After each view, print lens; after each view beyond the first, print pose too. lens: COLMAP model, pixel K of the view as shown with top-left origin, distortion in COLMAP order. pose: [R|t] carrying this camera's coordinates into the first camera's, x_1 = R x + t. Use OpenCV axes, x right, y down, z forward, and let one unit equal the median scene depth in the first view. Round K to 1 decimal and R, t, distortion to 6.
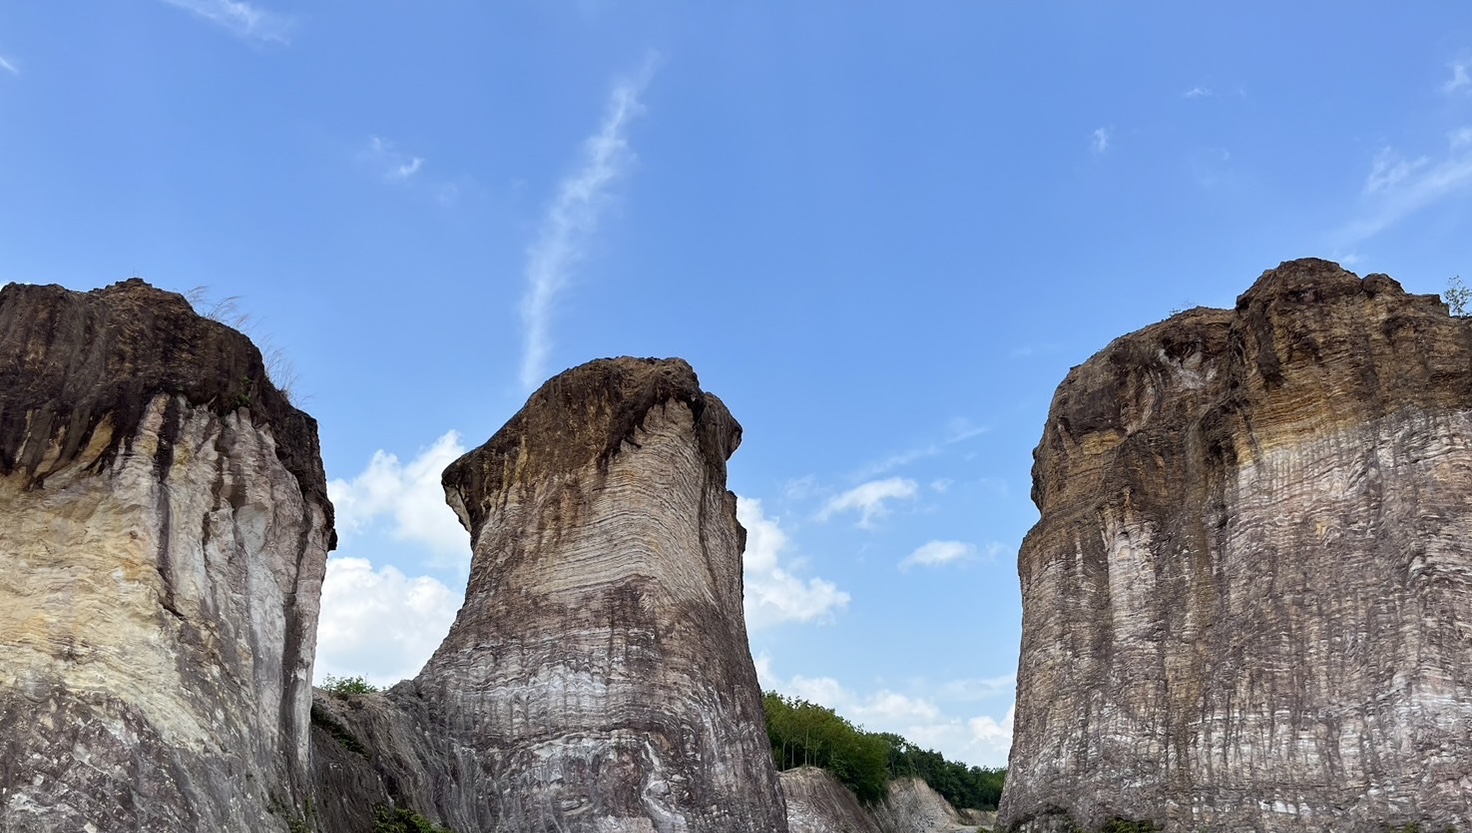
lens RADIAL K [[1125.5, 0, 733.2], [0, 1125.5, 565.1], [0, 0, 1]] dist [0.065207, -0.082696]
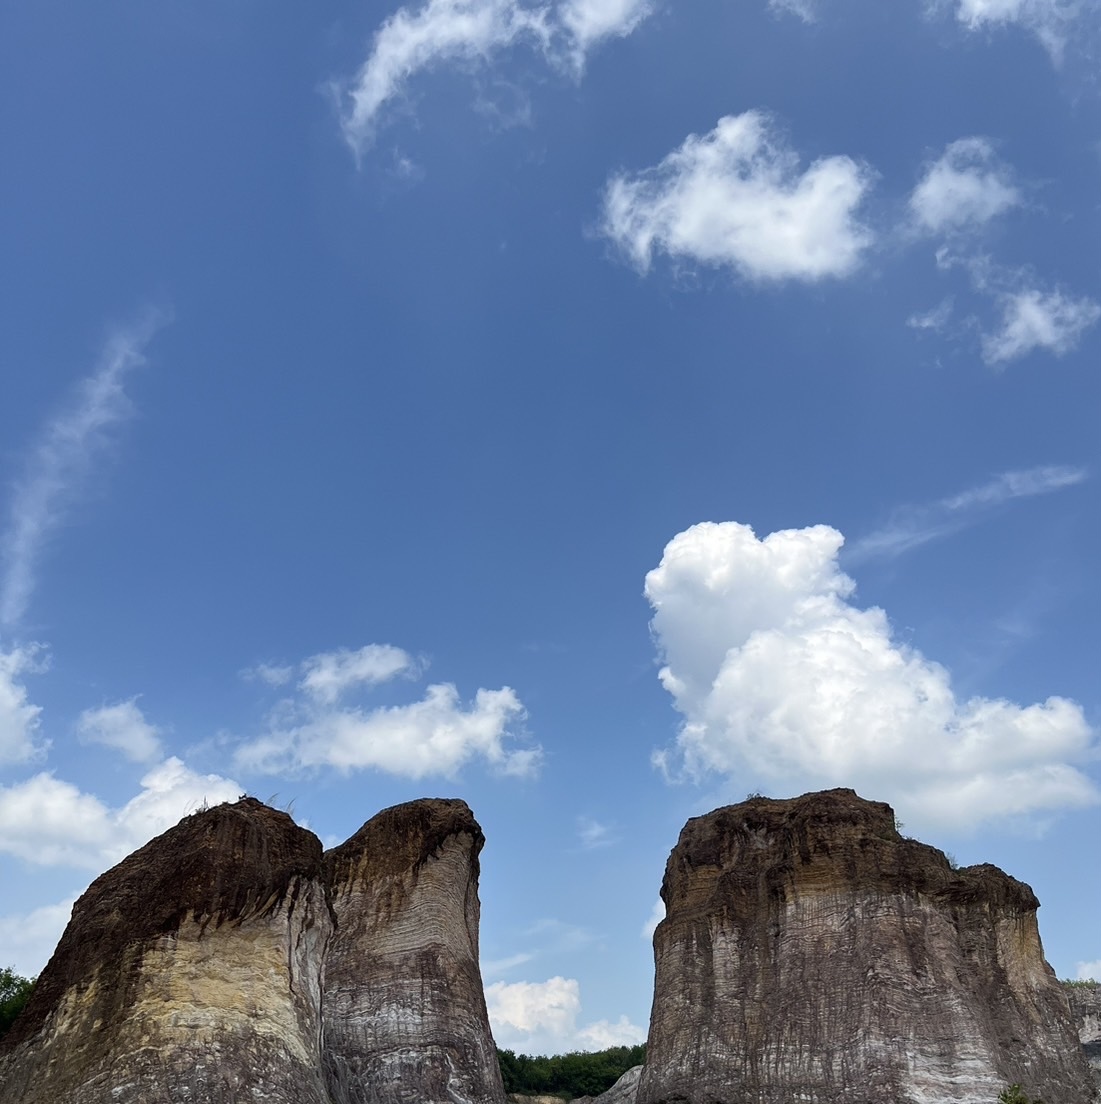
lens RADIAL K [[1134.0, 0, 571.4], [0, 1134.0, 734.6], [0, 0, 1]] dist [0.038596, 0.000000]
pose [[0.958241, 0.090387, 0.271302, -0.387639], [-0.064842, 0.992699, -0.101704, -0.141976], [-0.278514, 0.079865, 0.957106, -0.641733]]
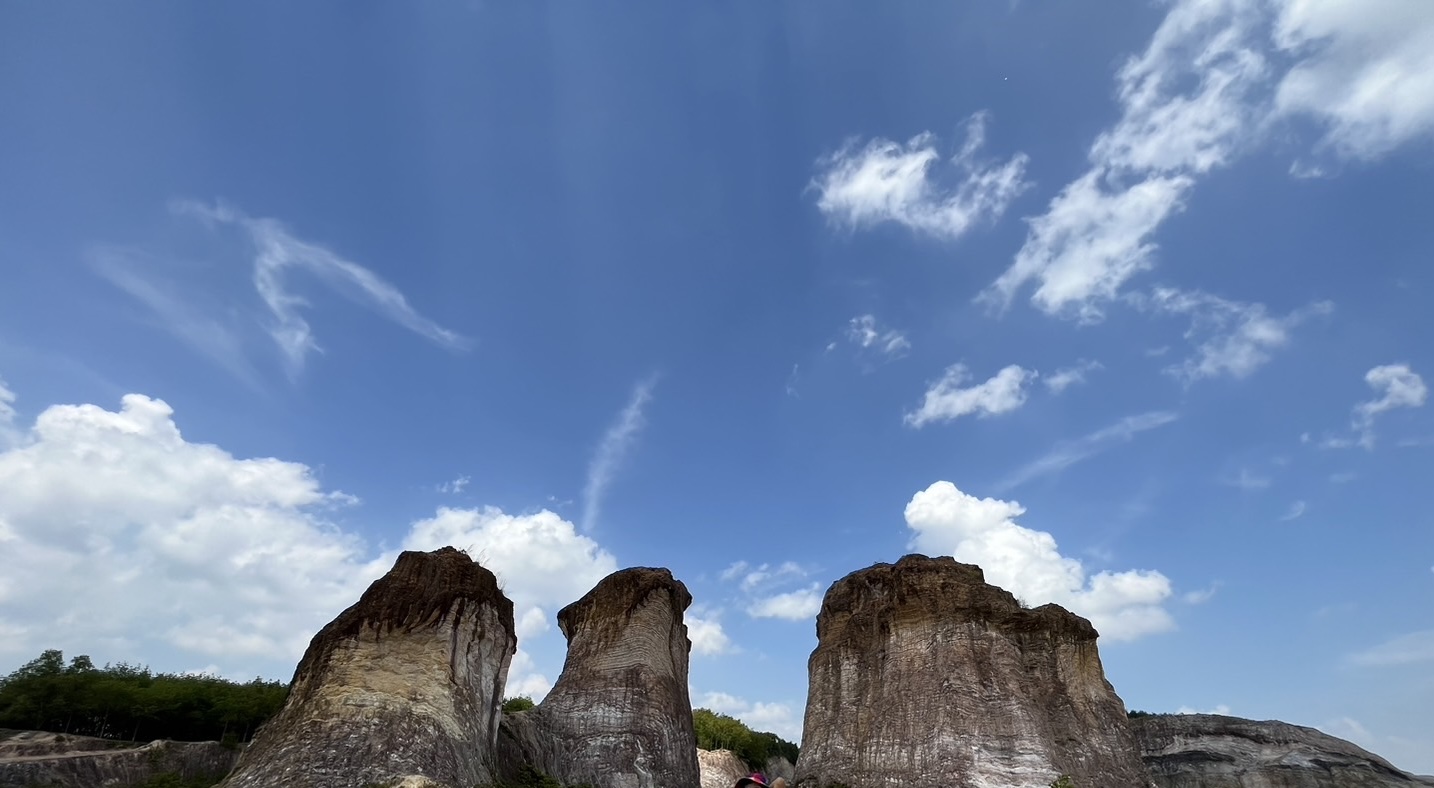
lens RADIAL K [[615.1, 0, 732.8], [0, 615.1, 546.3], [0, 0, 1]] dist [-0.001543, 0.000078]
pose [[0.996497, 0.064062, 0.053756, 0.023046], [-0.056089, 0.988763, -0.138572, -0.069463], [-0.062029, 0.135071, 0.988892, -0.300452]]
